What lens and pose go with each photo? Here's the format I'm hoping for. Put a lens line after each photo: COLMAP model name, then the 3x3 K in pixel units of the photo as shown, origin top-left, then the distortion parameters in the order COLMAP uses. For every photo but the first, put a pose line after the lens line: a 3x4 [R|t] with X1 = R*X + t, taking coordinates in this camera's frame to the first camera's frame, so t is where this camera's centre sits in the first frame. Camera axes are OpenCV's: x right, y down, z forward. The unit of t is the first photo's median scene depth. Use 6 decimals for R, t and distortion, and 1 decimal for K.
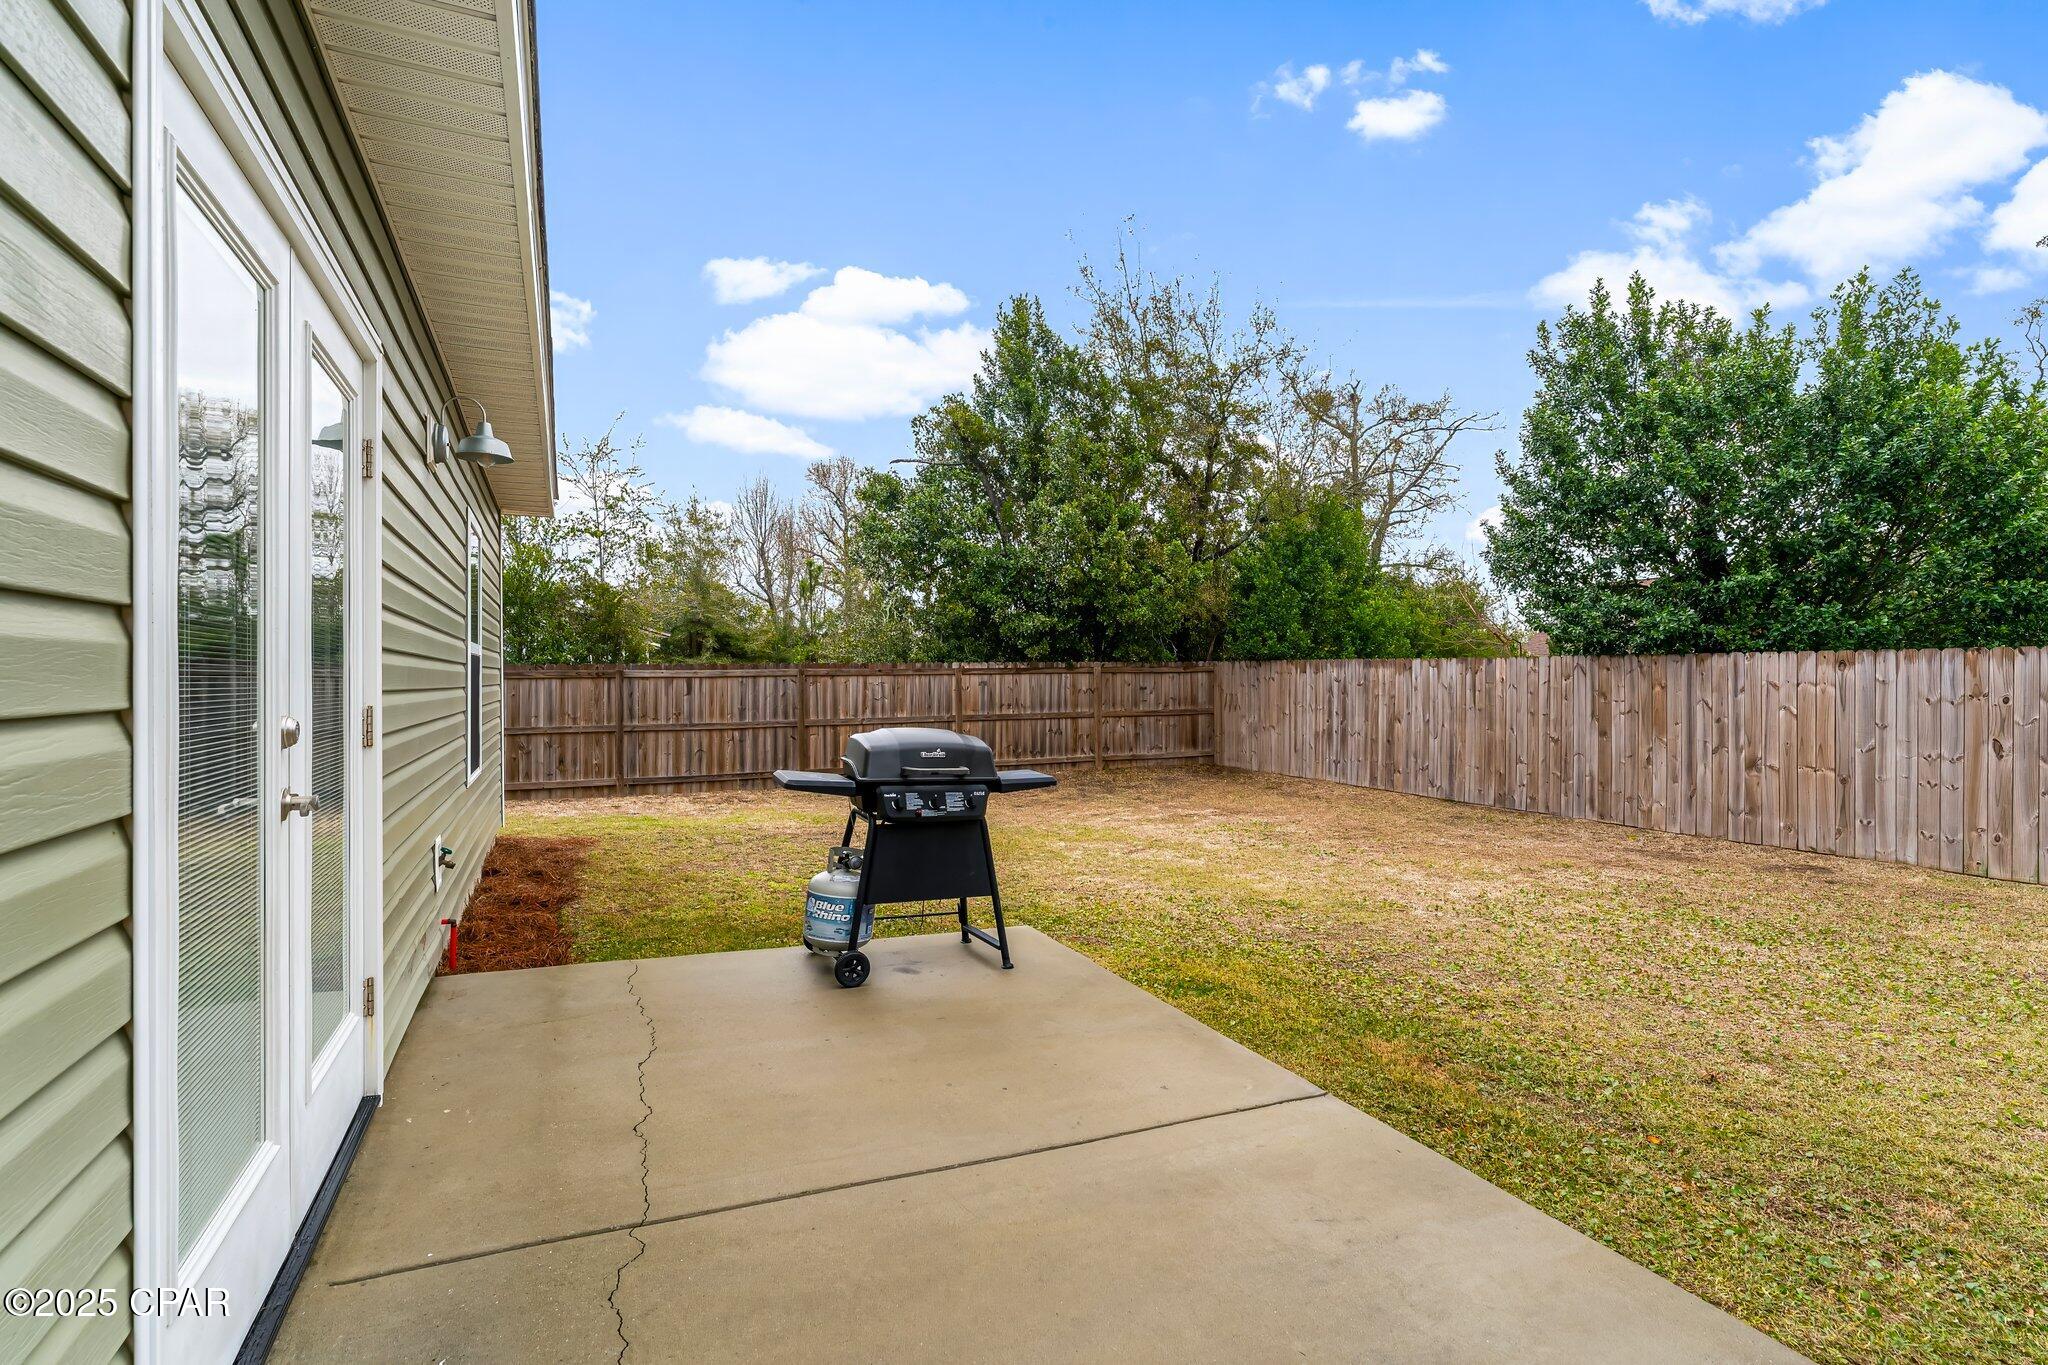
lens RADIAL K [[950.4, 0, 1026.7], [0, 950.4, 684.2], [0, 0, 1]] dist [-0.002255, -0.001049]
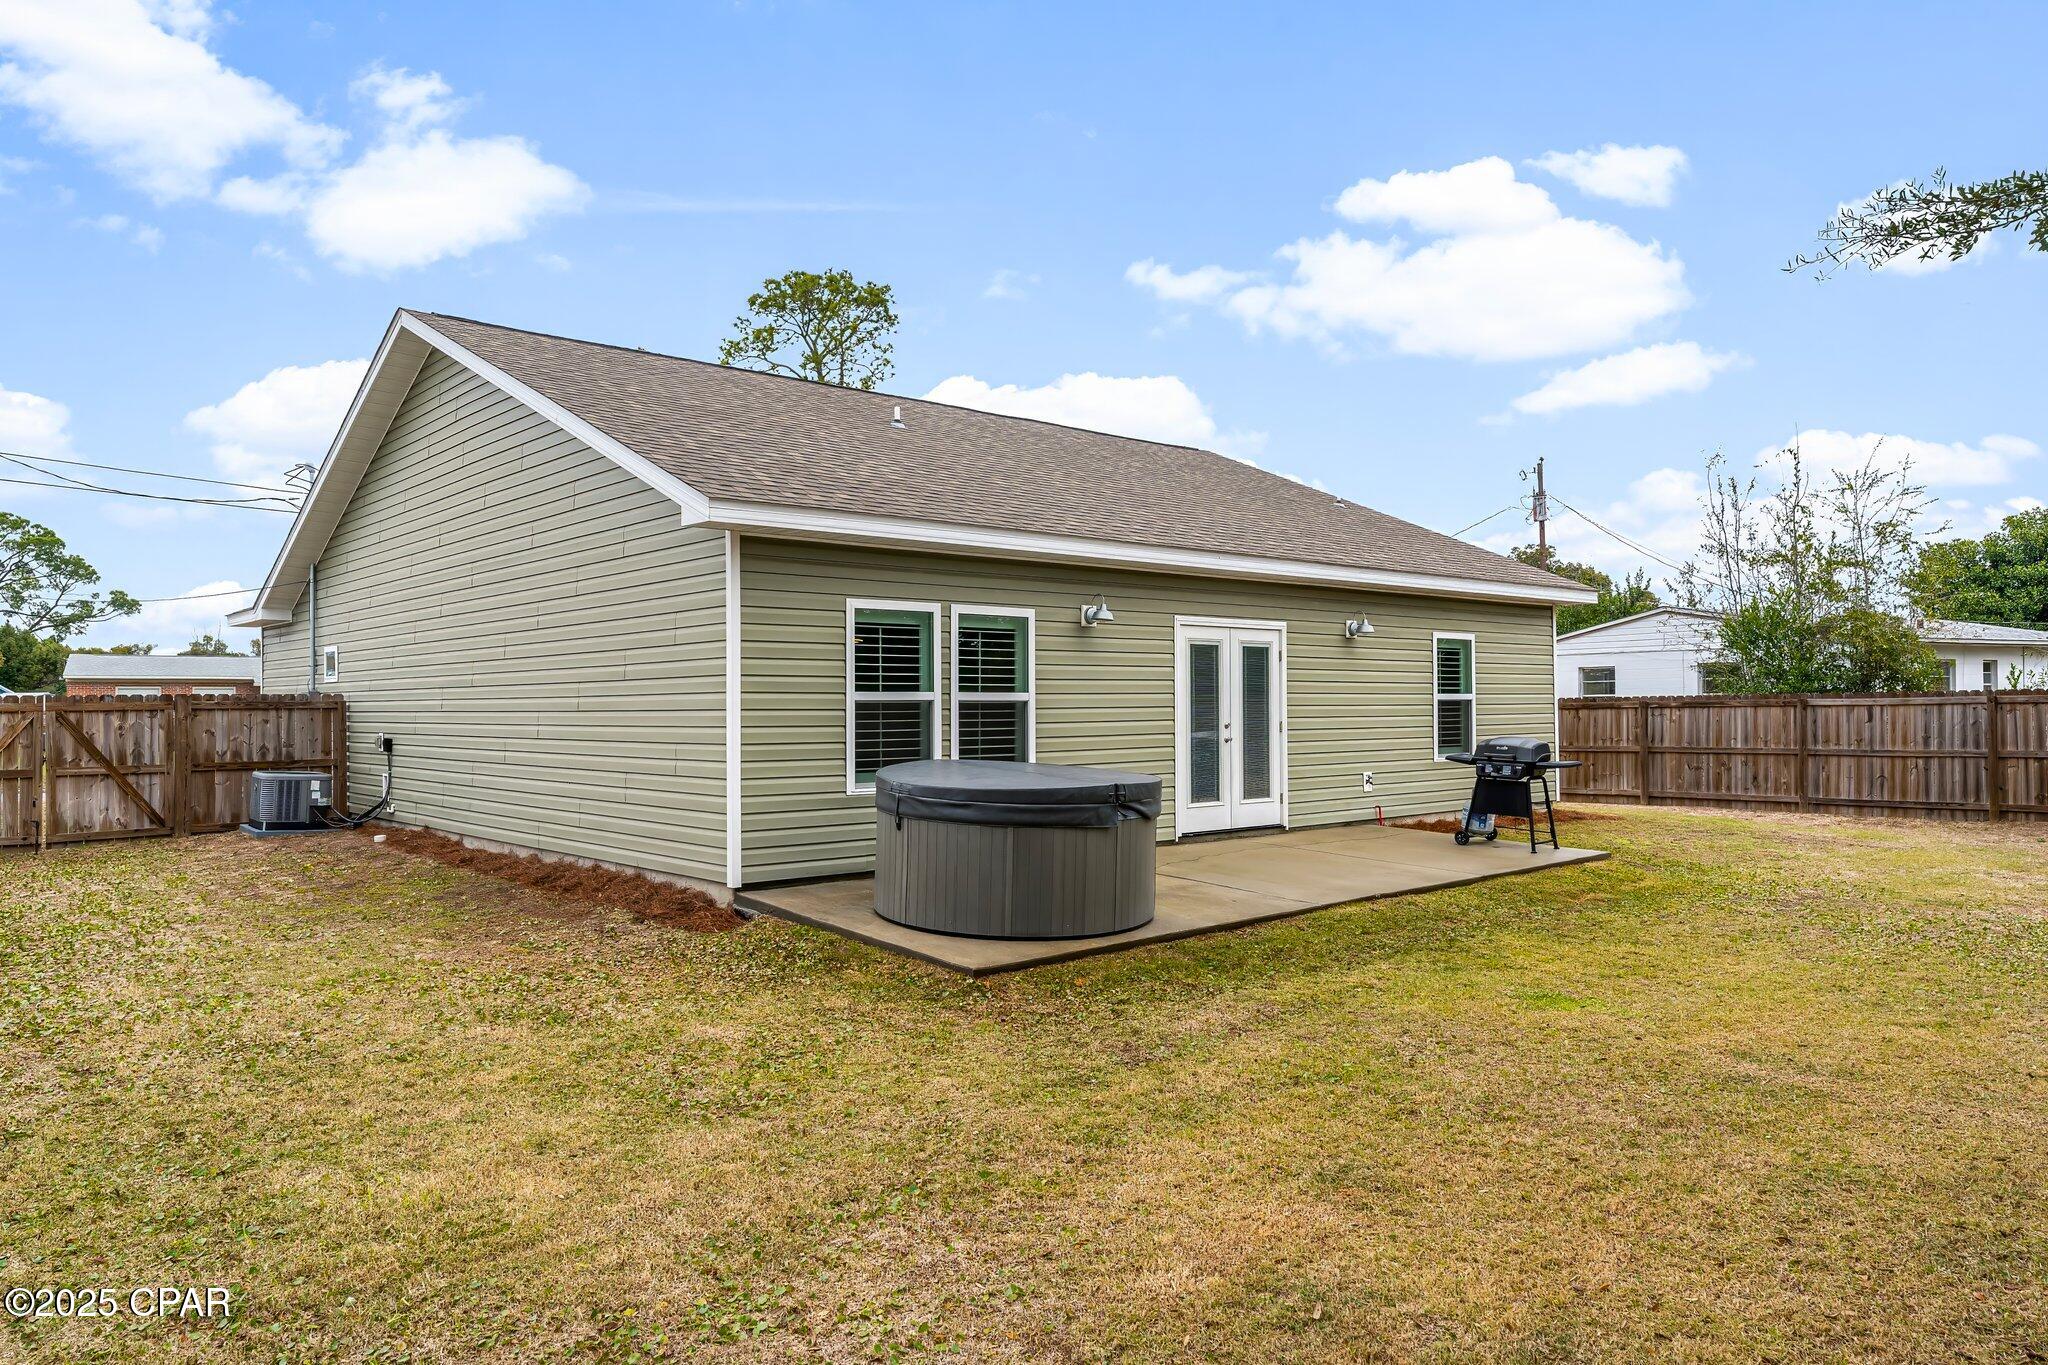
lens RADIAL K [[1393.6, 0, 1024.1], [0, 1393.6, 689.9], [0, 0, 1]] dist [0.001979, 0.000134]
pose [[0.266475, -0.009395, -0.963796, 0.876504], [0.001585, 0.999955, -0.009310, -0.011504], [0.963841, 0.000953, 0.266478, -0.304000]]
